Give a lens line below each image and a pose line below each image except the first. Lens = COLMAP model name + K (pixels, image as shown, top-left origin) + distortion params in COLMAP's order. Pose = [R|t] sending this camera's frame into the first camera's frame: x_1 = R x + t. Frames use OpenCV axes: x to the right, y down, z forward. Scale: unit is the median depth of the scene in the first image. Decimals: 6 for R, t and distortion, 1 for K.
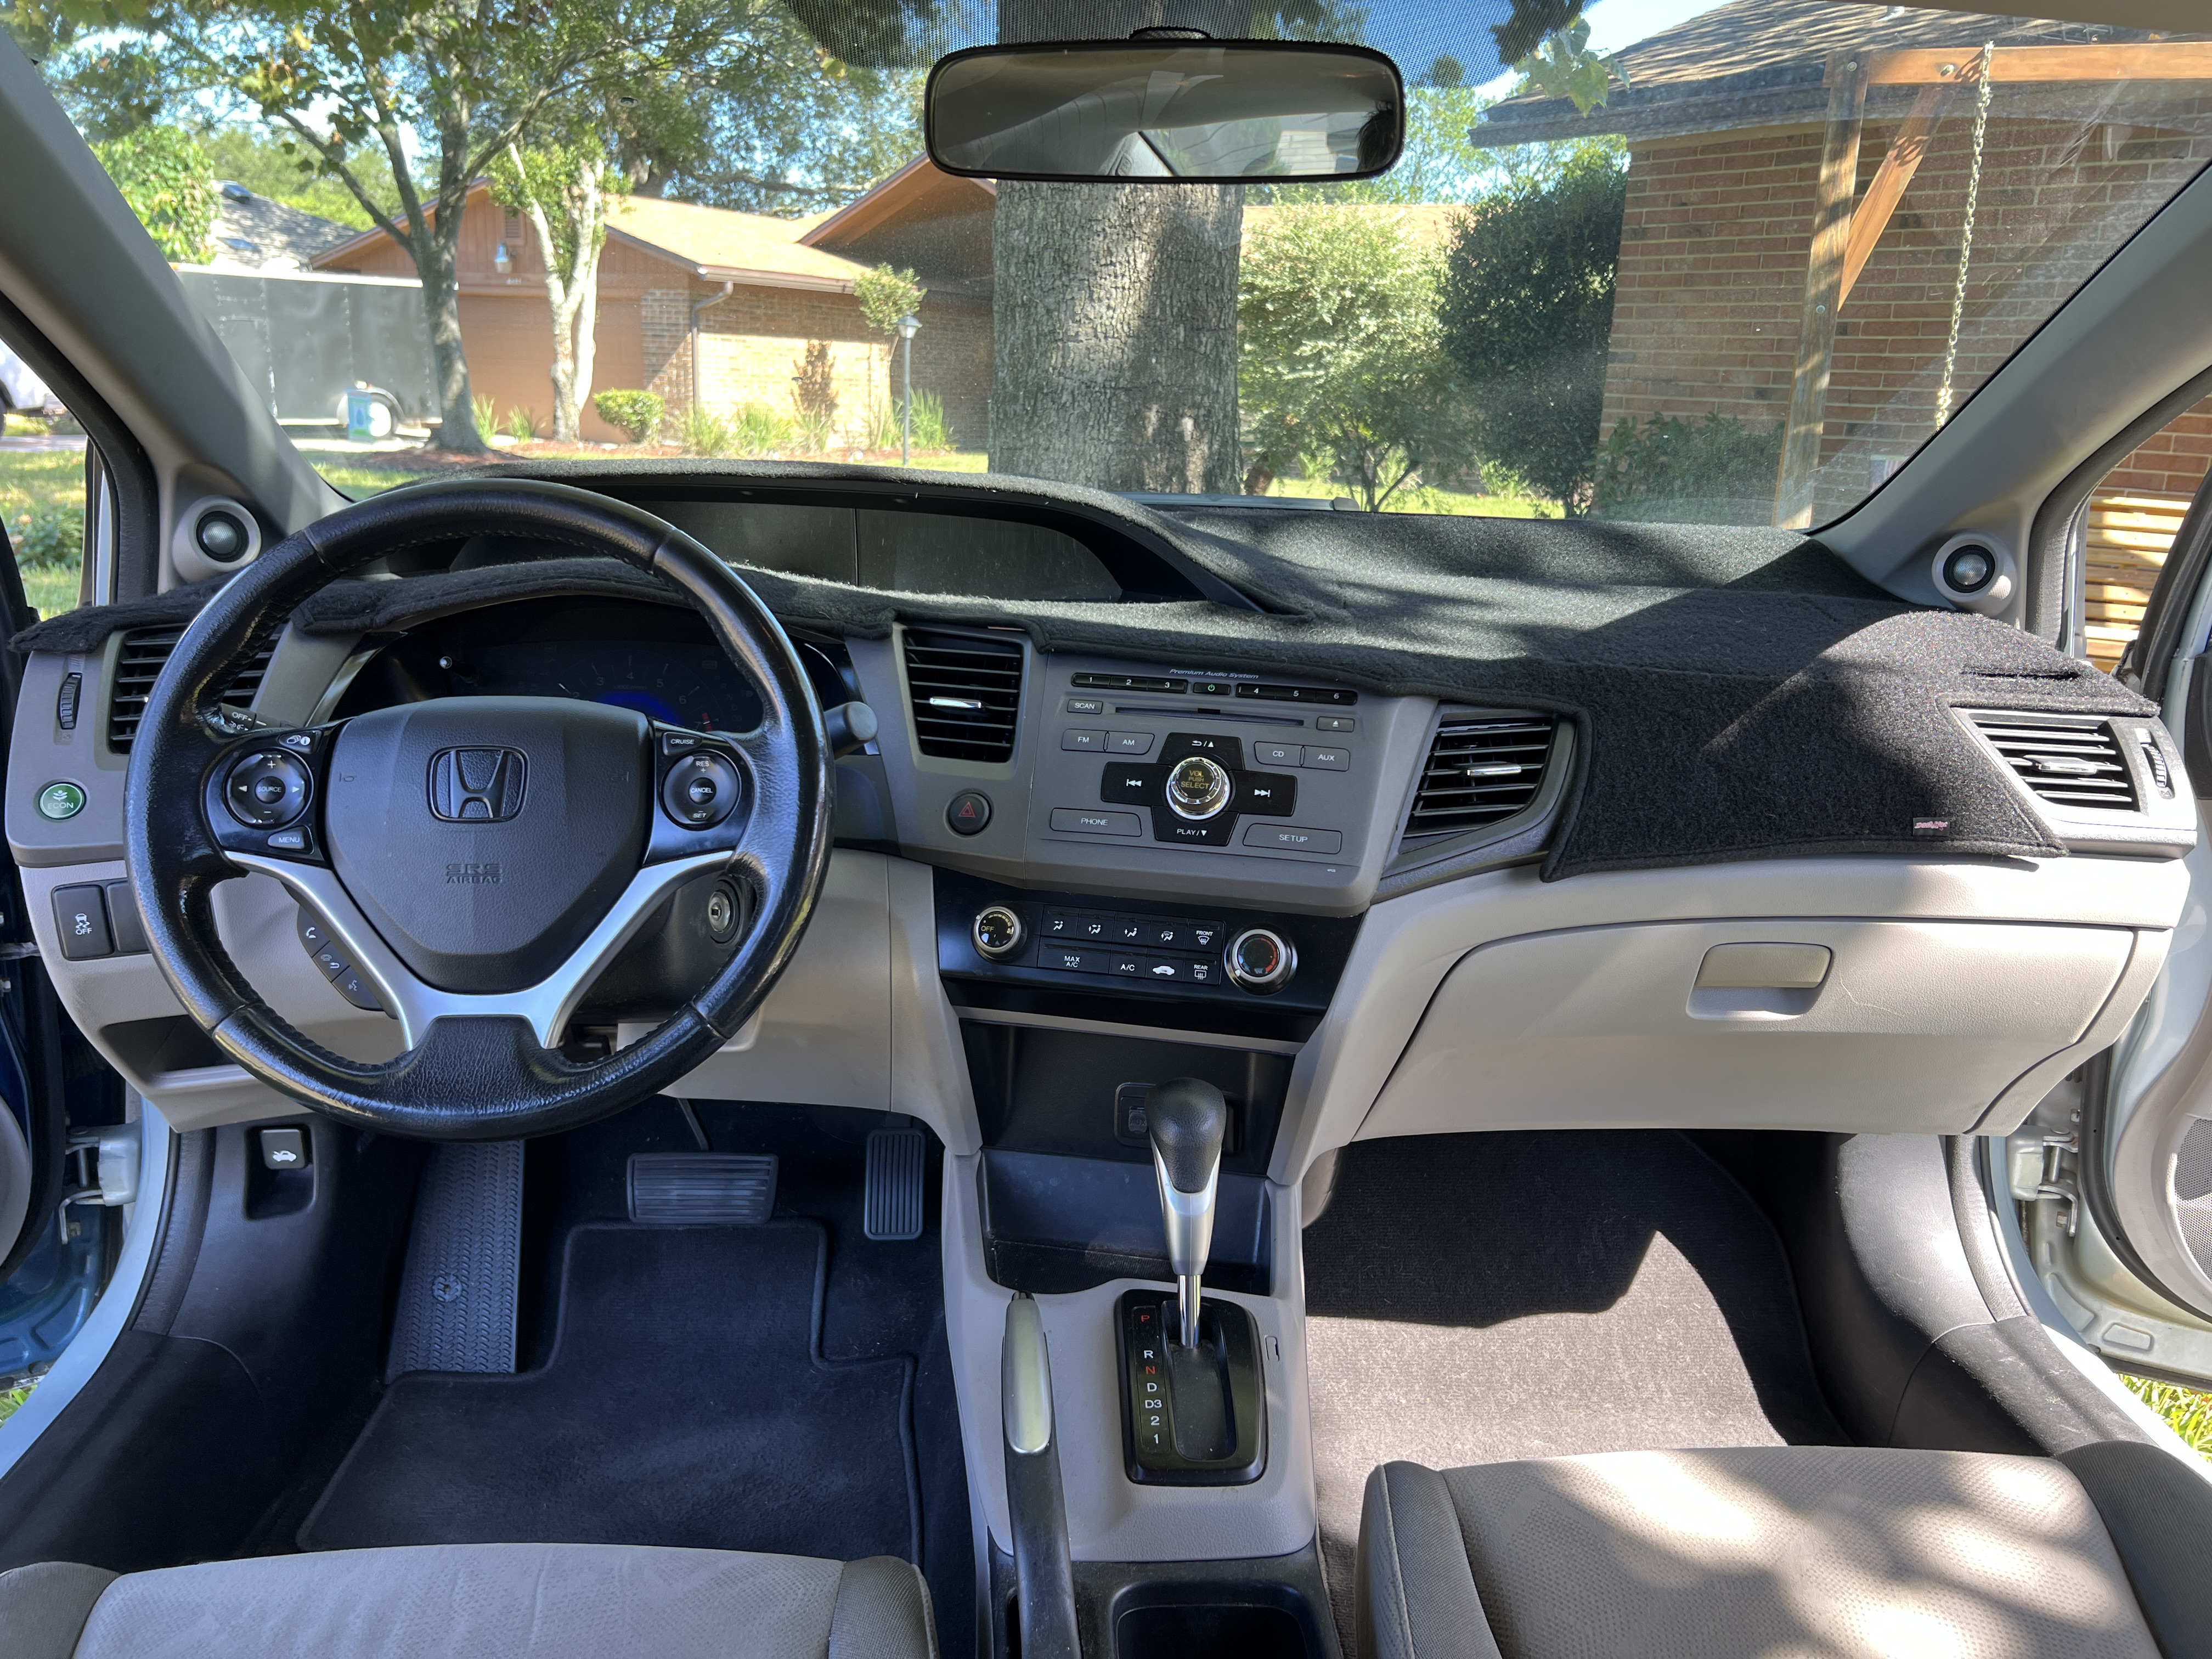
lens RADIAL K [[1641.6, 0, 1101.9], [0, 1641.6, 822.2], [0, 0, 1]] dist [0.003046, -0.004718]
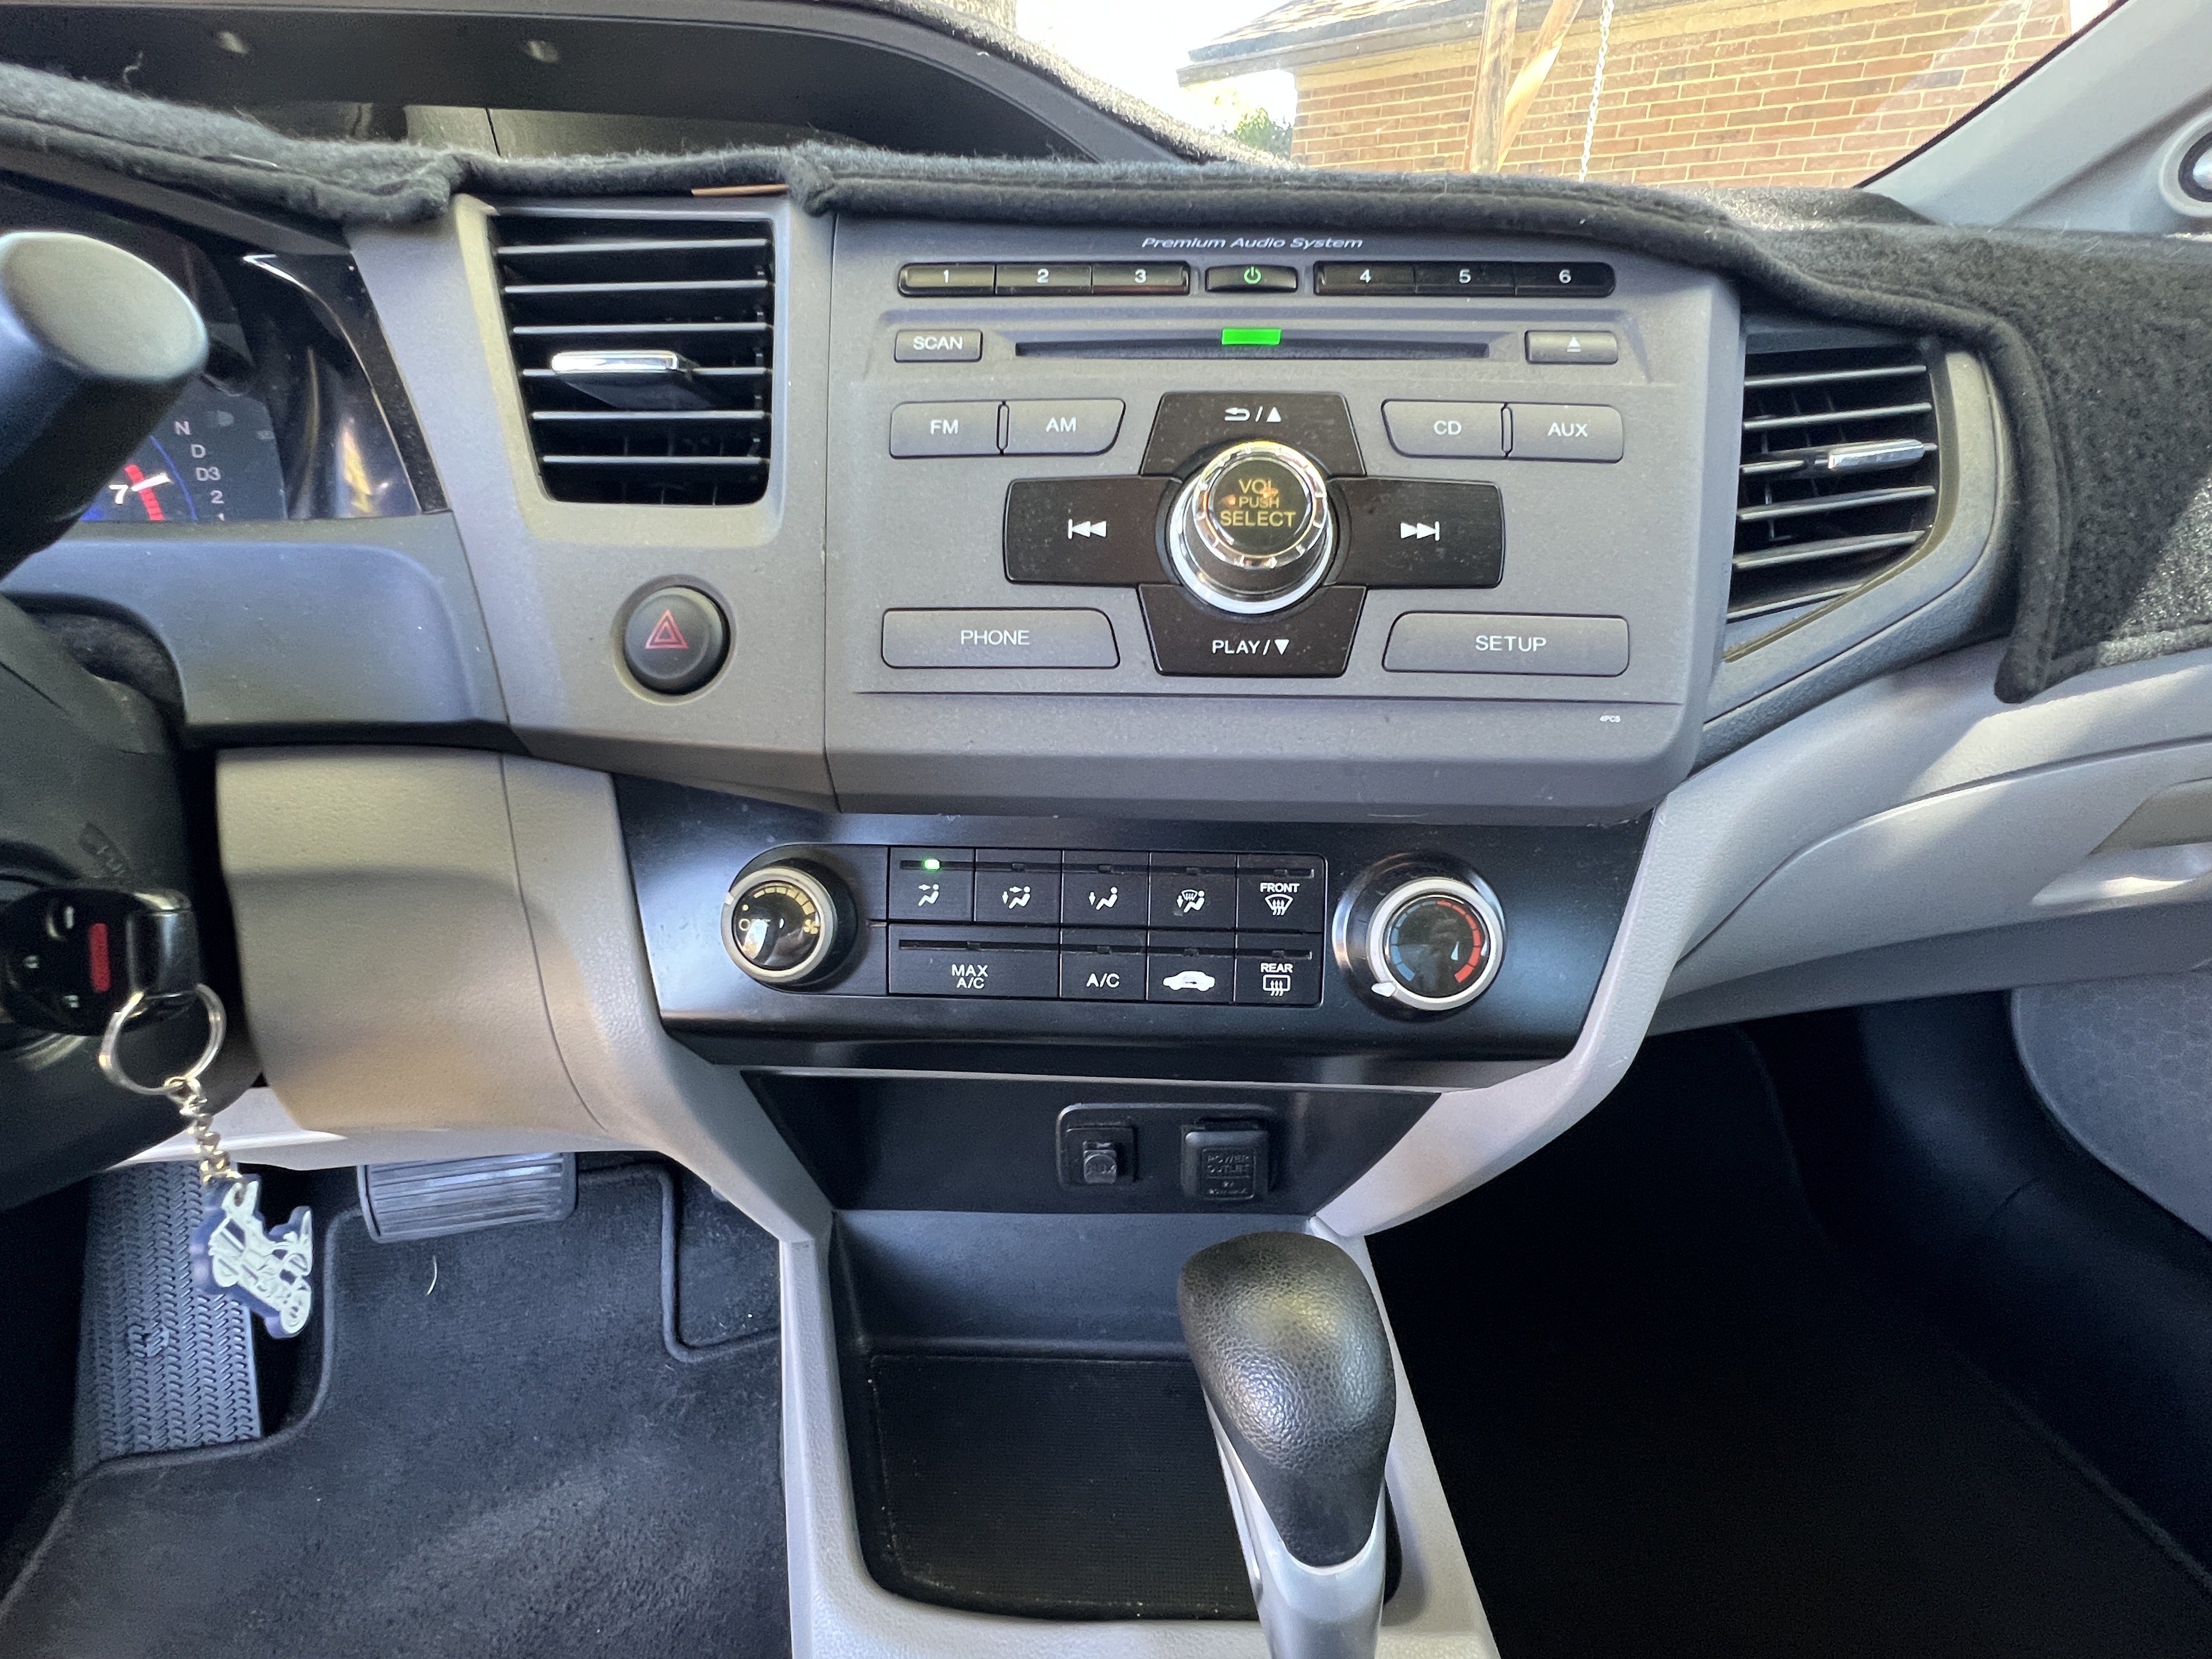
lens RADIAL K [[1096.0, 0, 1086.8], [0, 1096.0, 862.1], [0, 0, 1]] dist [0.002505, 0.000974]
pose [[0.988595, -0.096568, 0.115562, -0.017477], [0.071648, 0.976533, 0.203103, 0.000523], [-0.132463, -0.192507, 0.972314, 0.693749]]
